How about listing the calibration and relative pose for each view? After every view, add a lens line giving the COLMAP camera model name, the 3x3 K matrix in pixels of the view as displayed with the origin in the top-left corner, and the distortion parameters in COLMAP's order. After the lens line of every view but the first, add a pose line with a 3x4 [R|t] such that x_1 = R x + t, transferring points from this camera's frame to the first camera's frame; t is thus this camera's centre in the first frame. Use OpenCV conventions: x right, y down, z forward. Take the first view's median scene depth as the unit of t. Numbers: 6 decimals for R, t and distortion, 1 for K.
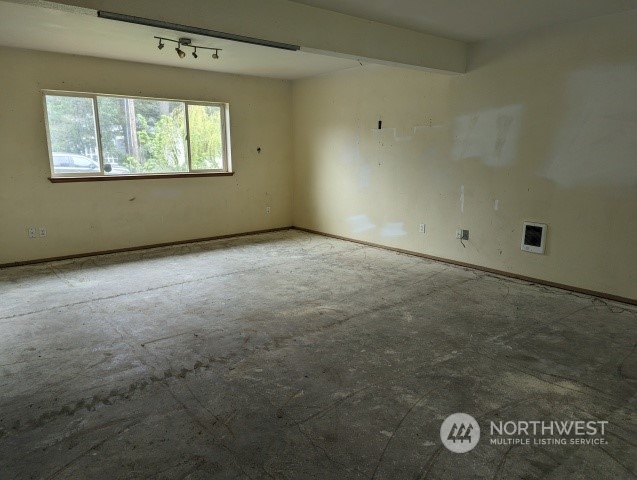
lens RADIAL K [[445.1, 0, 317.0], [0, 445.1, 239.5], [0, 0, 1]] dist [0.051650, -0.018876]
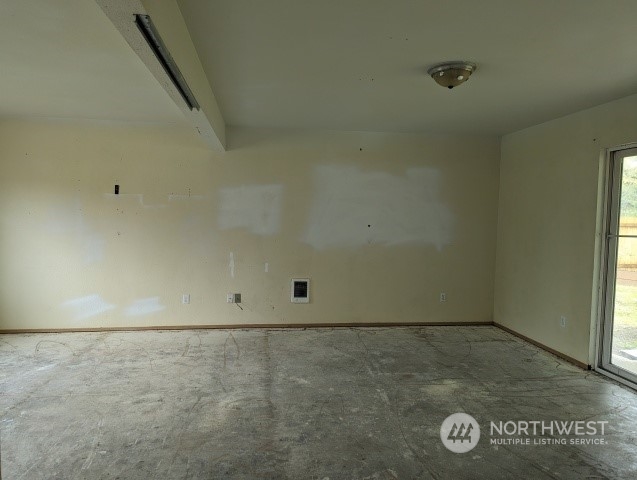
lens RADIAL K [[445.1, 0, 318.6], [0, 445.1, 239.1], [0, 0, 1]] dist [0.051650, -0.018876]
pose [[0.532710, -0.039272, 0.845386, -0.515471], [0.150282, 0.987437, -0.048827, -0.076605], [-0.832848, 0.153057, 0.531919, 0.284956]]
